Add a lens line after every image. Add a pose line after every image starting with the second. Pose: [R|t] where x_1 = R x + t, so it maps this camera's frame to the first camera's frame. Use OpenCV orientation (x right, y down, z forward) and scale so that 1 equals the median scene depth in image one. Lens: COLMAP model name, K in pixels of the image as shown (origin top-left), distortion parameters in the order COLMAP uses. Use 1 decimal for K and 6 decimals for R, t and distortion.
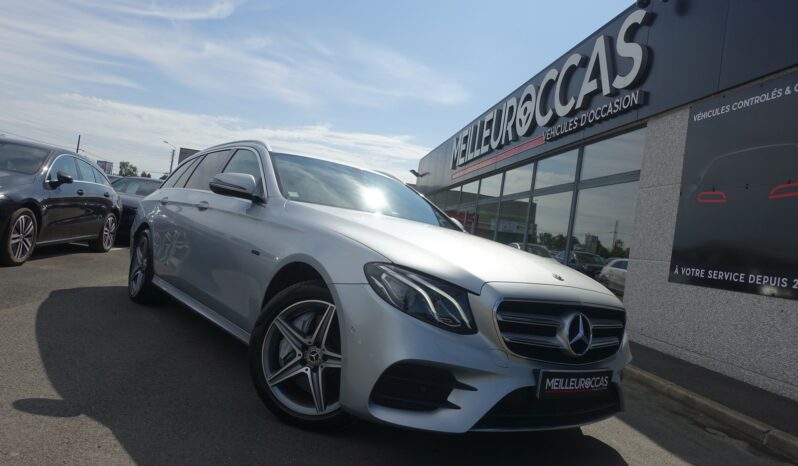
lens RADIAL K [[546.0, 0, 399.0], [0, 546.0, 233.0], [0, 0, 1]] dist [-0.007114, 0.000654]
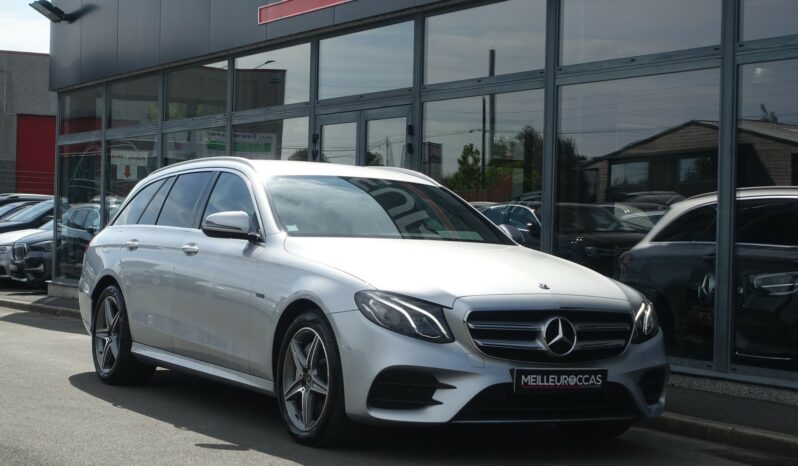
lens RADIAL K [[1556.2, 0, 399.0], [0, 1556.2, 233.0], [0, 0, 1]] dist [0.099189, -0.068193]
pose [[0.982055, -0.116567, -0.148257, 0.533320], [0.117312, 0.993088, -0.003741, -0.047549], [0.147669, -0.013718, 0.988942, -2.251860]]
